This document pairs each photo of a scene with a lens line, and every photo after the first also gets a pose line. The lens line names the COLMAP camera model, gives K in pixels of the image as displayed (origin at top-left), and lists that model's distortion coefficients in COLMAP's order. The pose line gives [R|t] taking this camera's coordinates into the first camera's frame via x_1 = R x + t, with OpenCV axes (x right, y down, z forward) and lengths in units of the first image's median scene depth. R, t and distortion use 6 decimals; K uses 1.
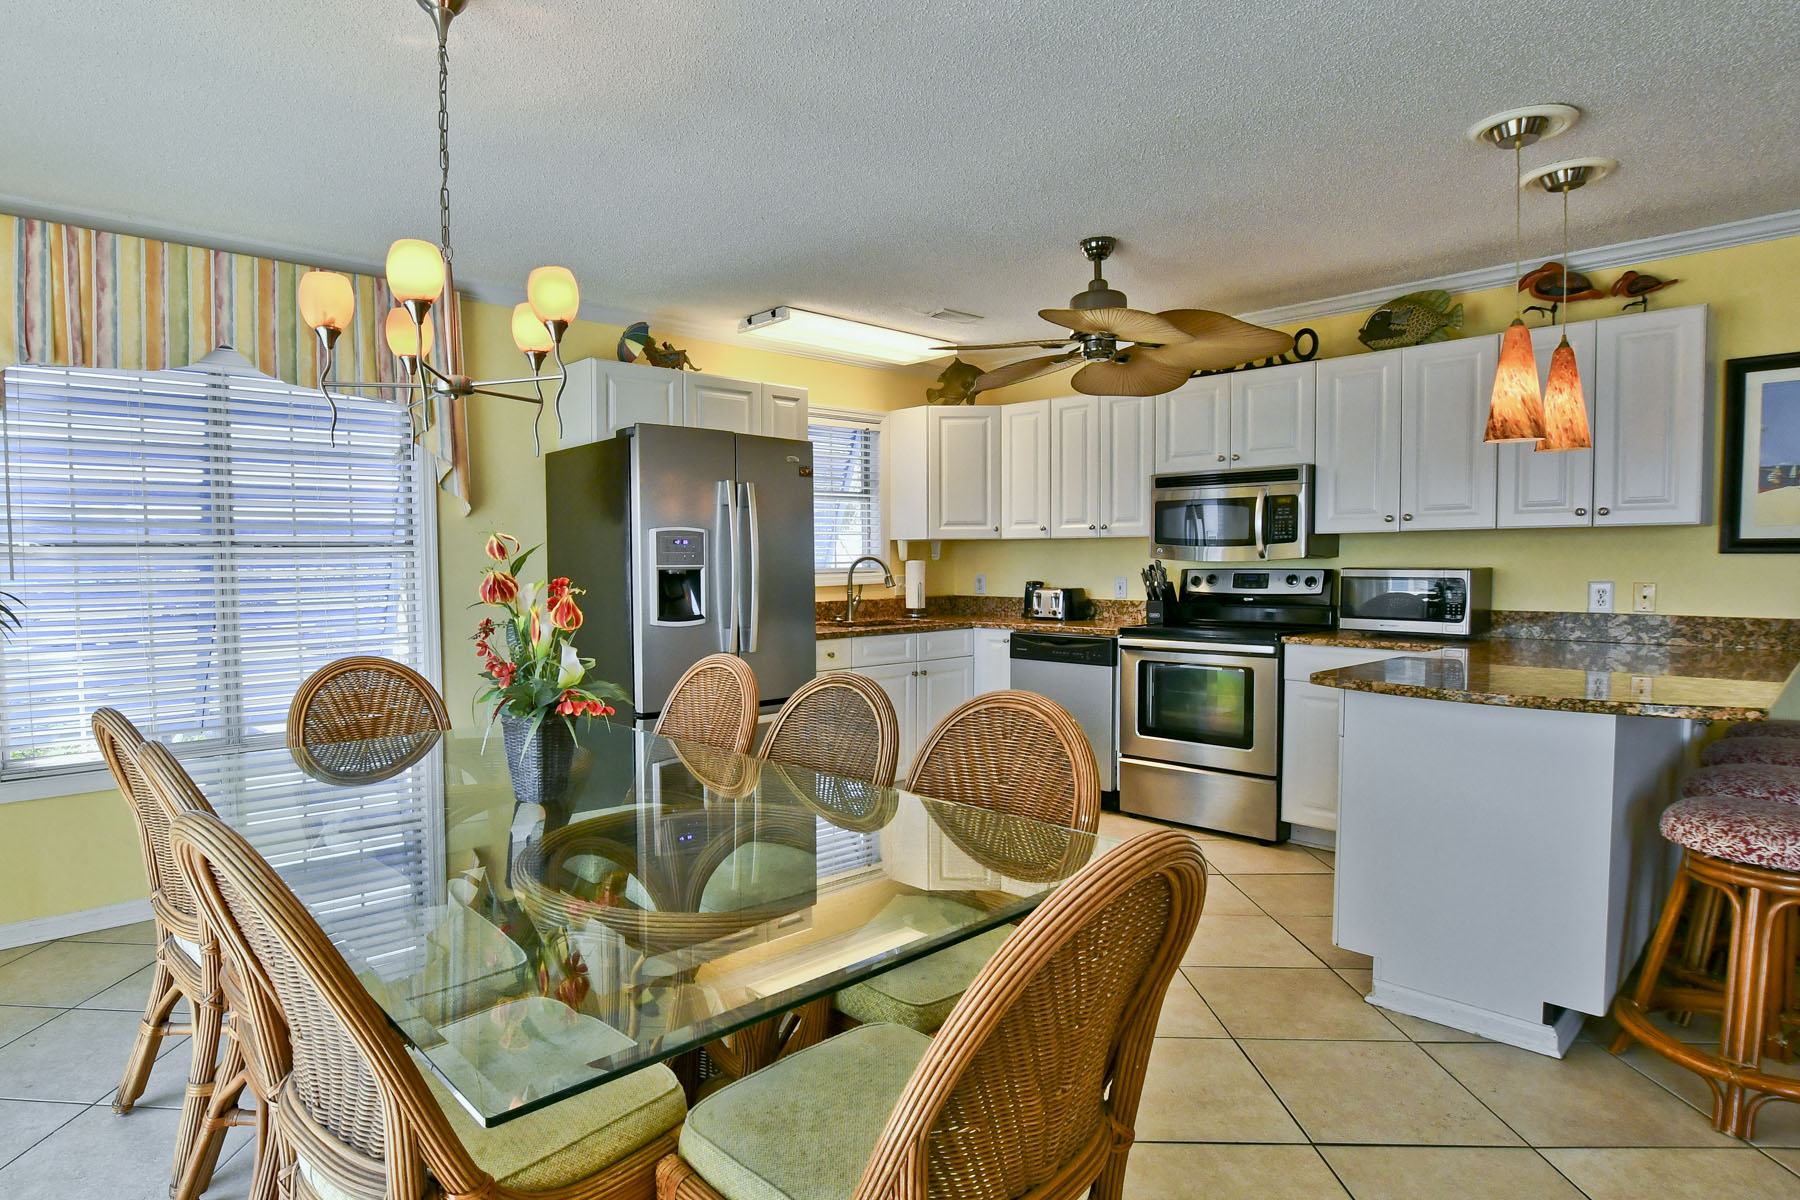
lens RADIAL K [[956.6, 0, 827.0], [0, 956.6, 604.4], [0, 0, 1]] dist [-0.036915, 0.003897]
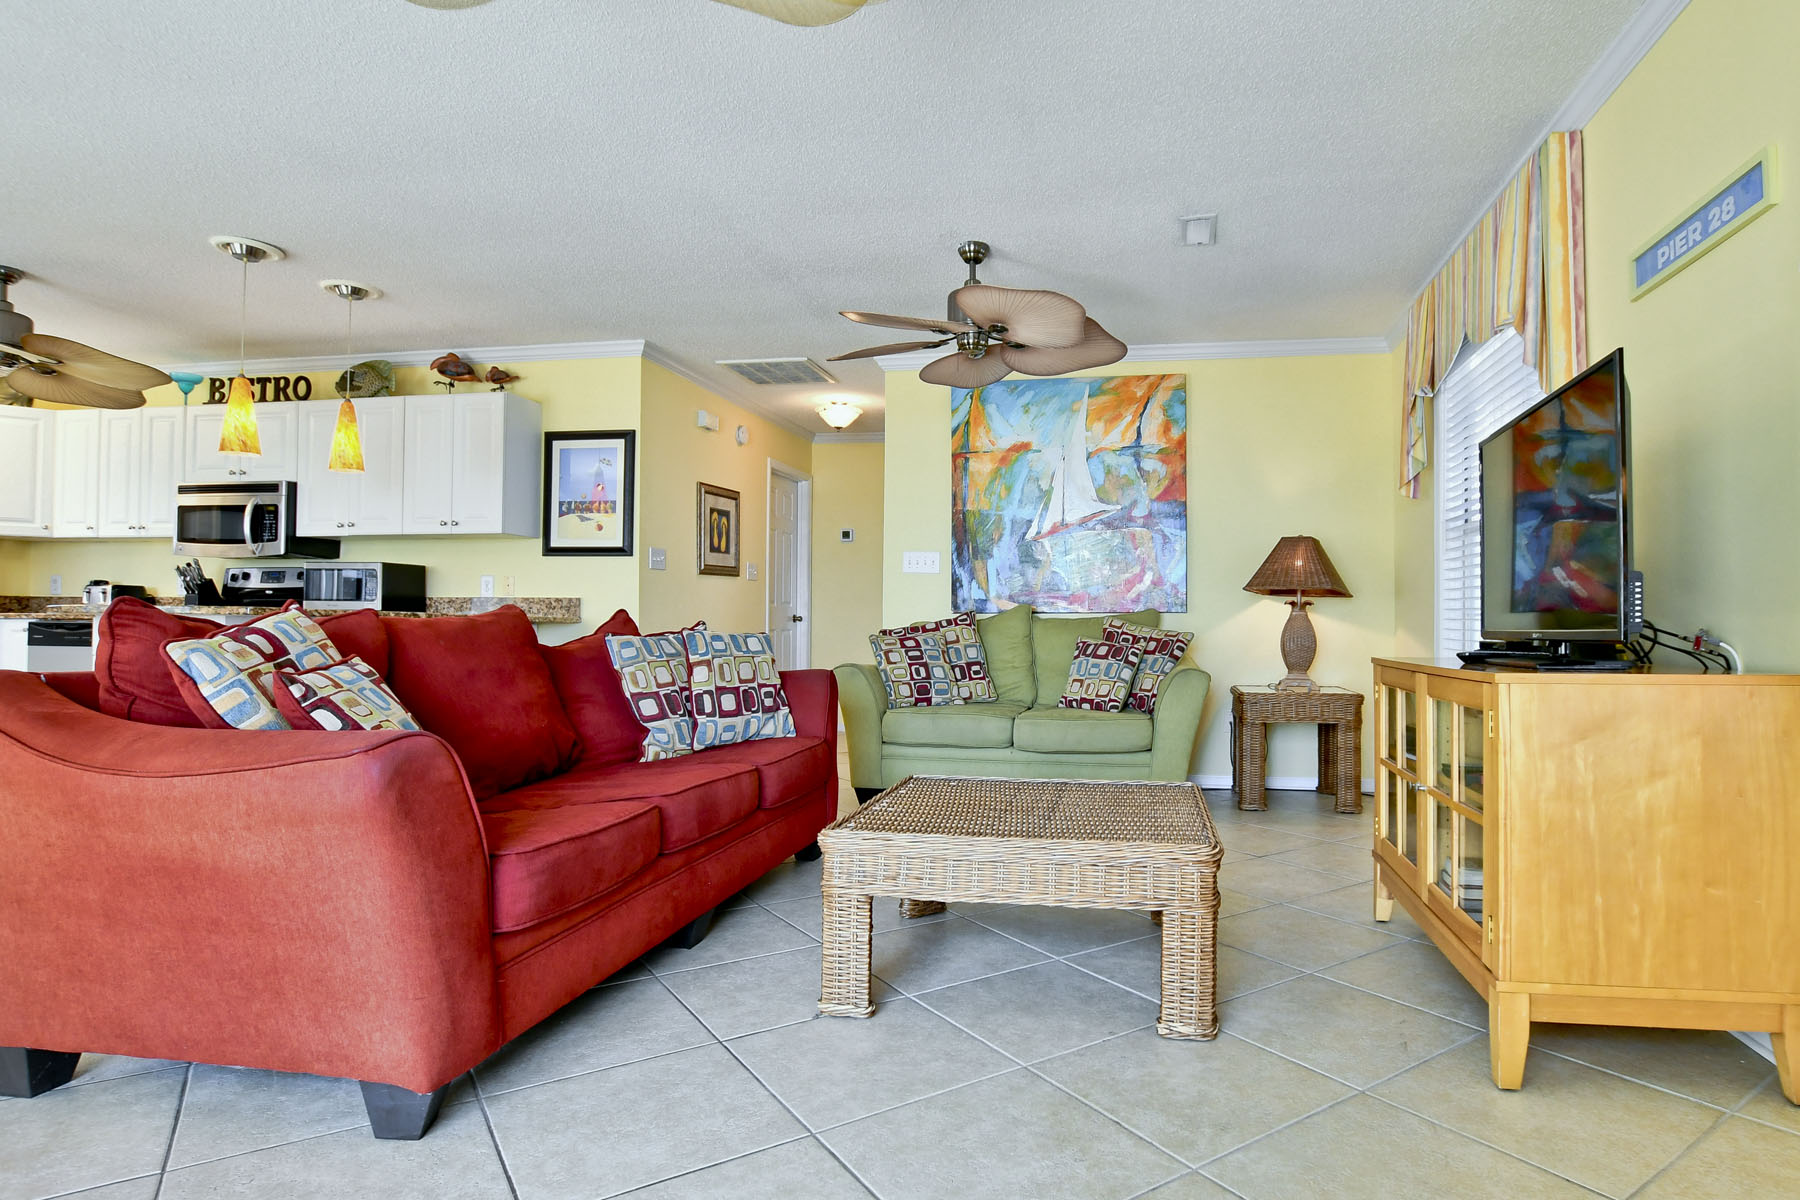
lens RADIAL K [[956.6, 0, 988.7], [0, 956.6, 606.3], [0, 0, 1]] dist [-0.036915, 0.003897]
pose [[0.767559, 0.024421, 0.640513, 0.434278], [0.015740, 0.998254, -0.056923, 0.106799], [-0.640785, 0.053774, 0.765835, -0.558410]]
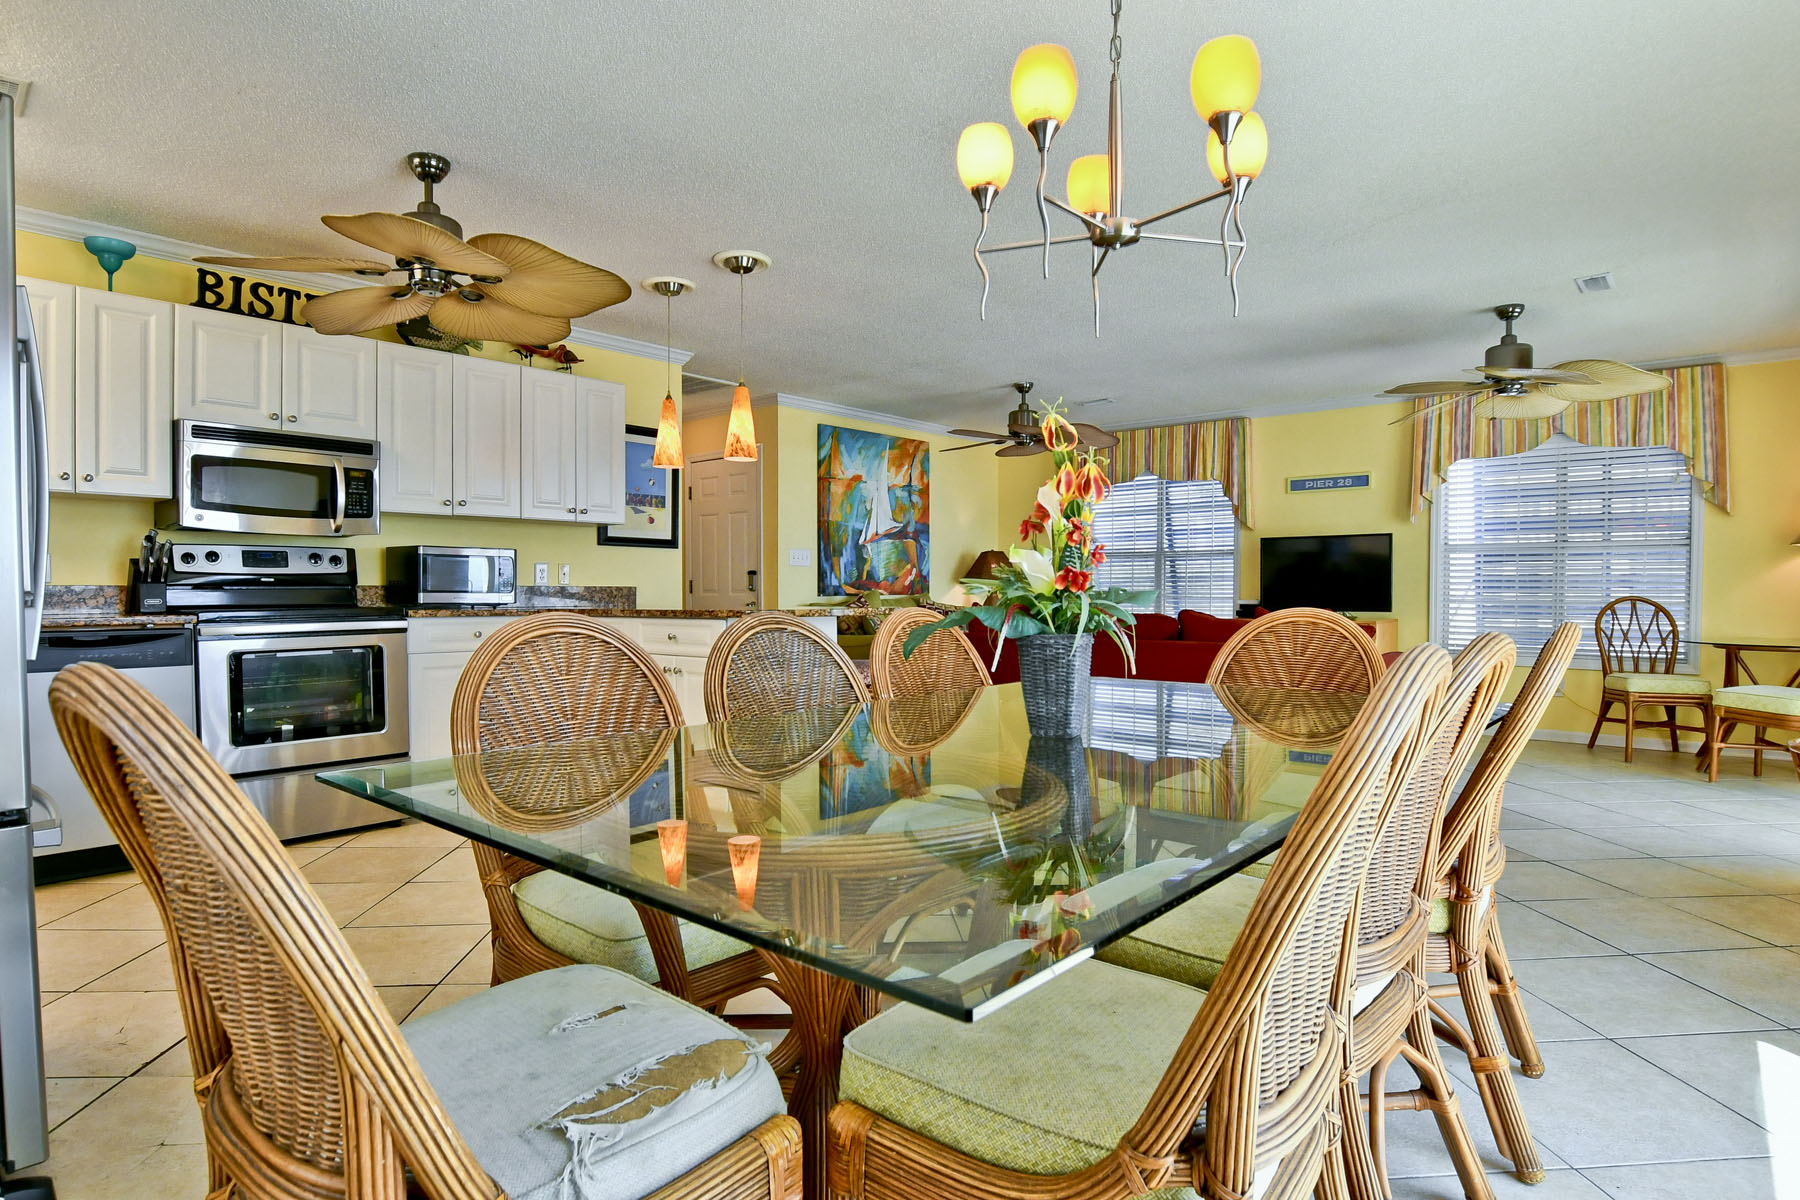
lens RADIAL K [[956.6, 0, 847.6], [0, 956.6, 611.2], [0, 0, 1]] dist [-0.036915, 0.003897]
pose [[-0.099813, -0.016212, 0.994874, -0.554423], [0.044105, 0.998812, 0.020701, 0.033794], [-0.994028, 0.045945, -0.098980, 0.622676]]
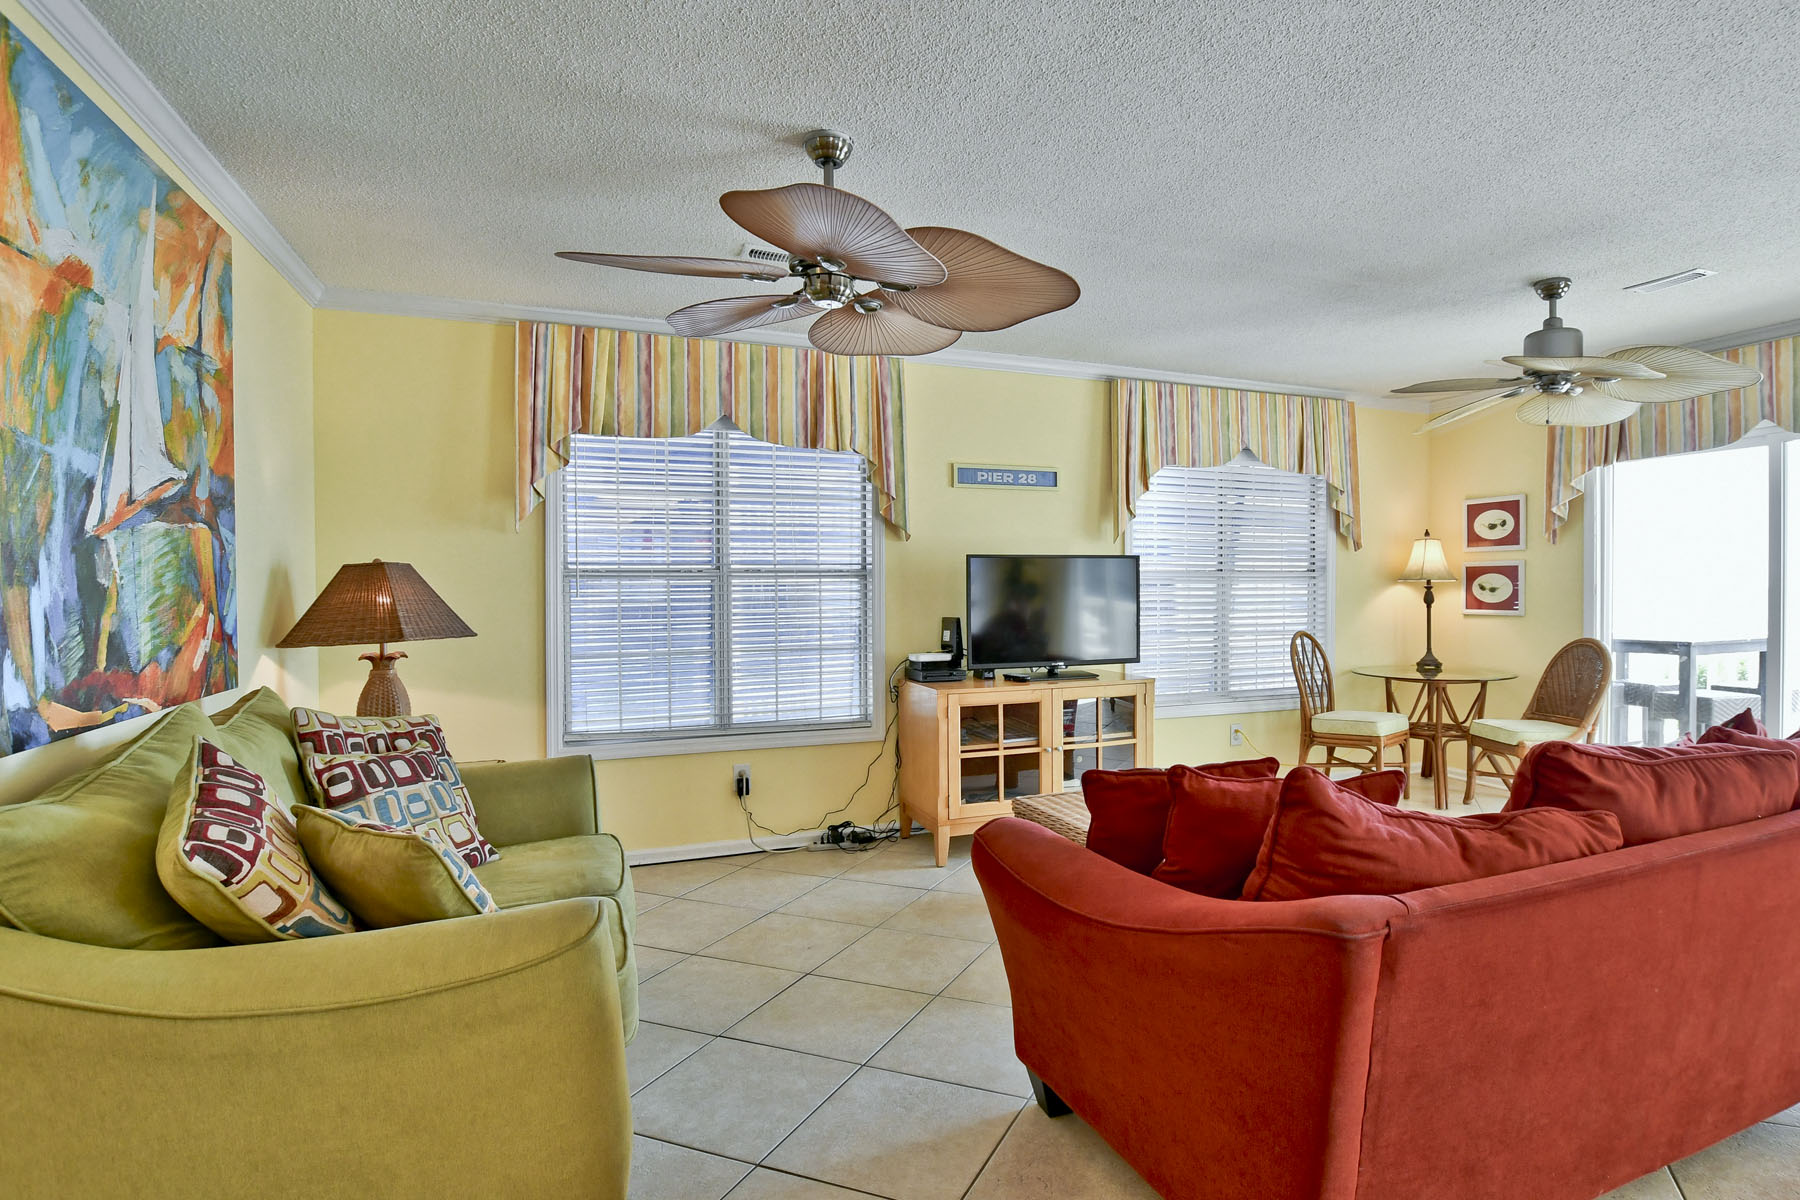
lens RADIAL K [[956.6, 0, 998.0], [0, 956.6, 602.4], [0, 0, 1]] dist [-0.036915, 0.003897]
pose [[-0.957205, 0.009817, 0.289246, 0.738478], [0.027627, 0.997960, 0.057557, -0.037464], [-0.288090, 0.063085, -0.955523, 0.723108]]
